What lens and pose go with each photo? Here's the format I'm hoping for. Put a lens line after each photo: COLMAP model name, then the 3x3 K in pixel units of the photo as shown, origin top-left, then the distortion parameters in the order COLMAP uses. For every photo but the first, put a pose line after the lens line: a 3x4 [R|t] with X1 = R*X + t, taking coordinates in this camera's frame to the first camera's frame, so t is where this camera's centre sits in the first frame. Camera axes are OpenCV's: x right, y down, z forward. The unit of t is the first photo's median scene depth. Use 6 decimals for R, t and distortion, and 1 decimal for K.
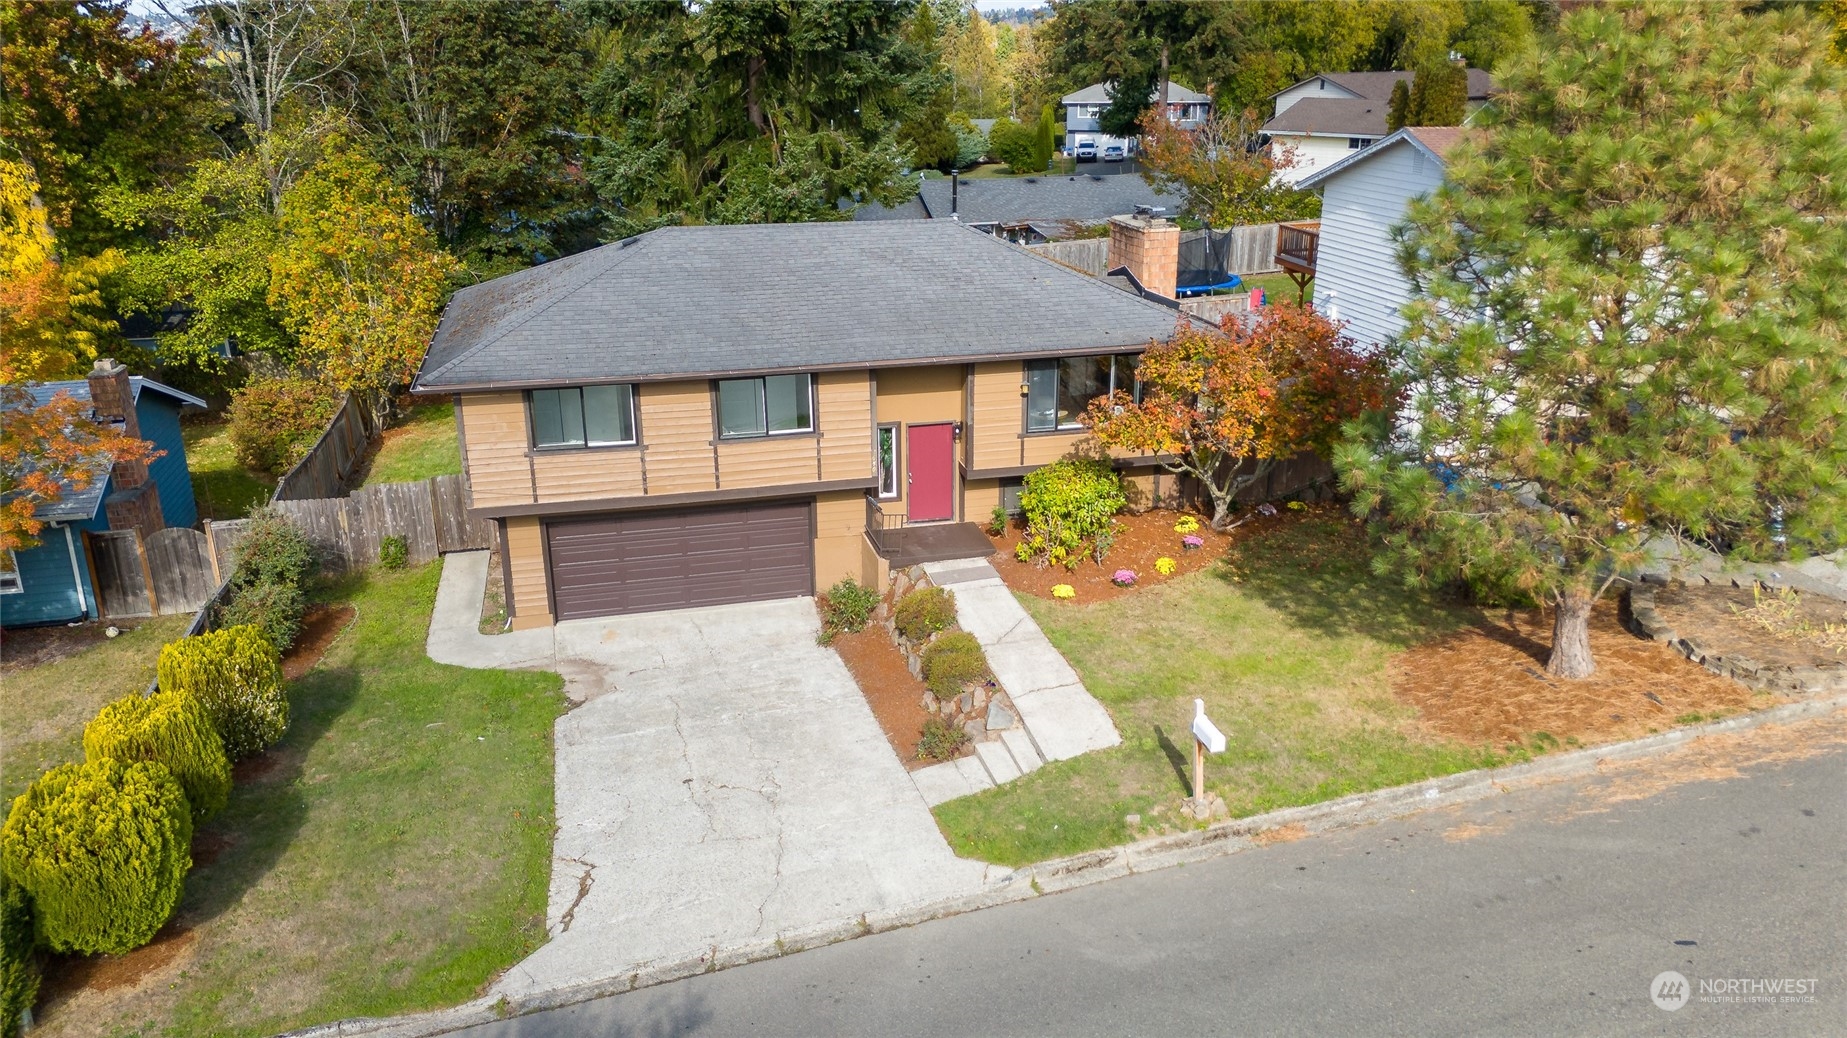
lens RADIAL K [[1354.2, 0, 928.6], [0, 1354.2, 521.9], [0, 0, 1]] dist [0.078033, -0.068928]
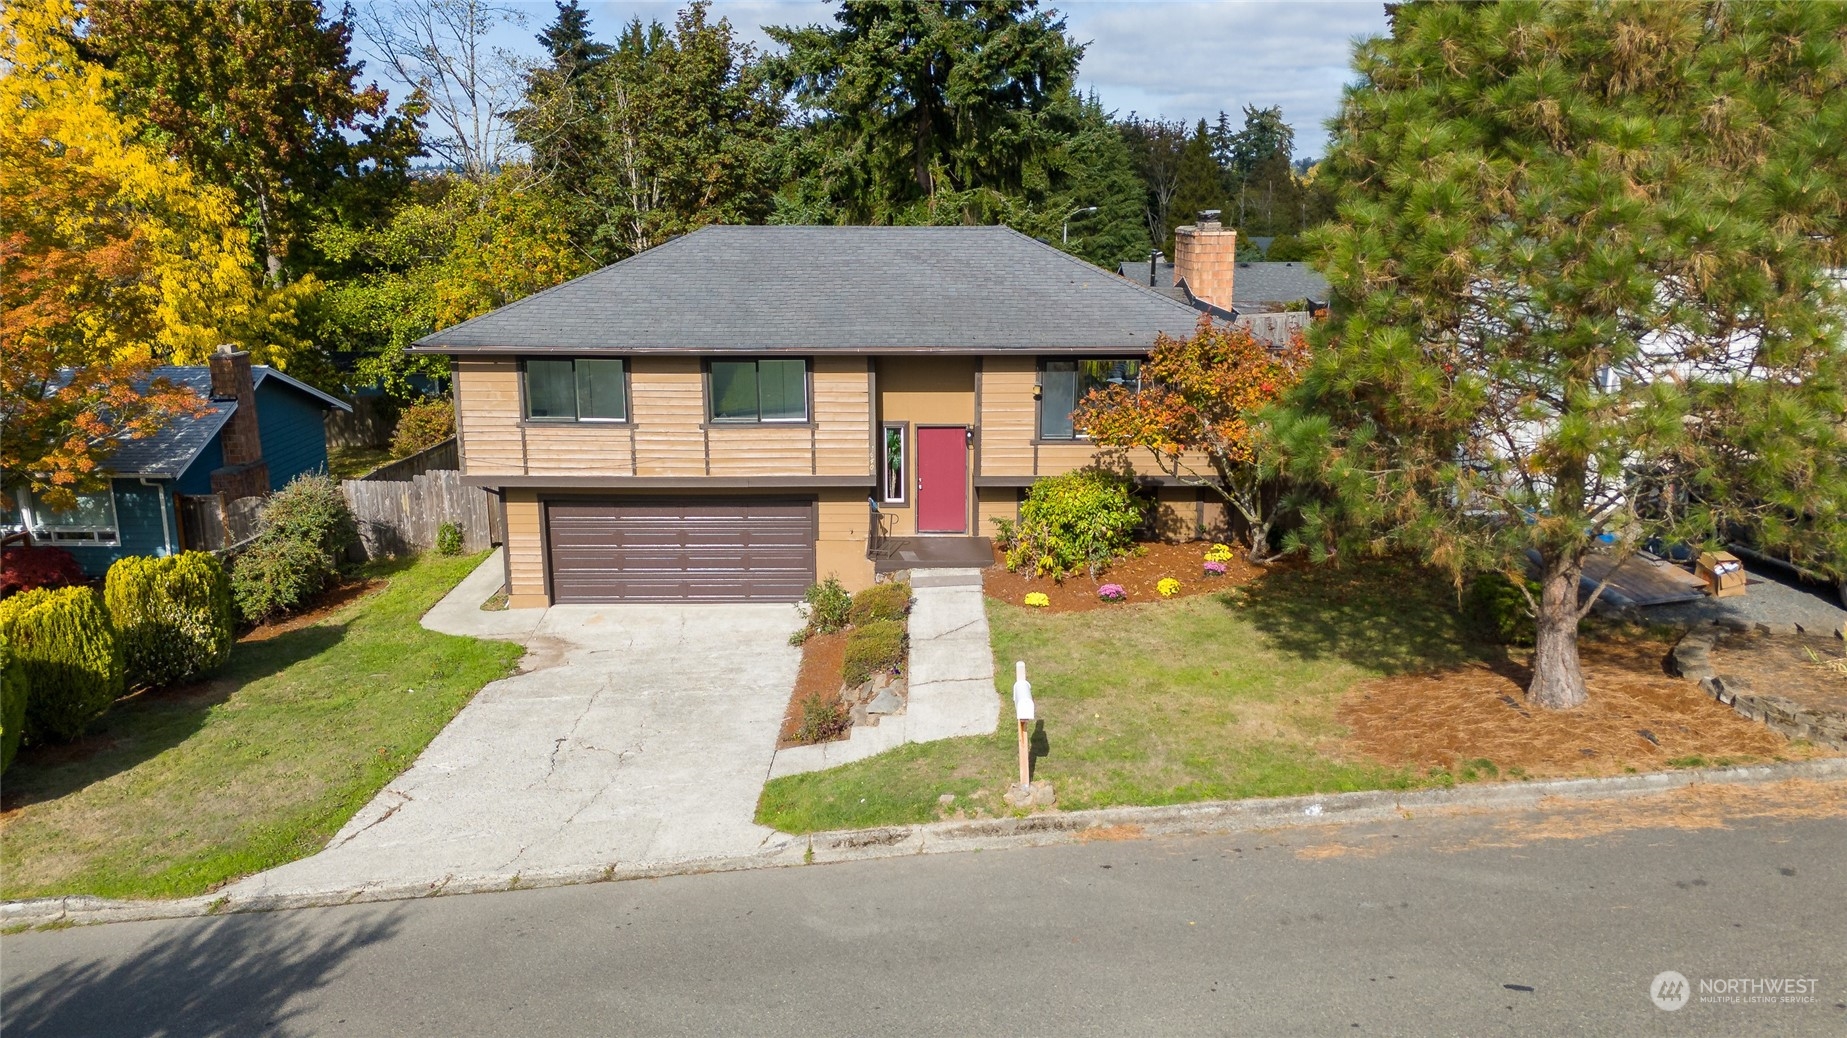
lens RADIAL K [[1354.2, 0, 928.6], [0, 1354.2, 521.9], [0, 0, 1]] dist [0.078033, -0.068928]
pose [[0.972322, 0.061013, -0.225539, 0.228685], [-0.082908, 0.992583, -0.088910, 0.085486], [0.218442, 0.105148, 0.970169, 0.099157]]
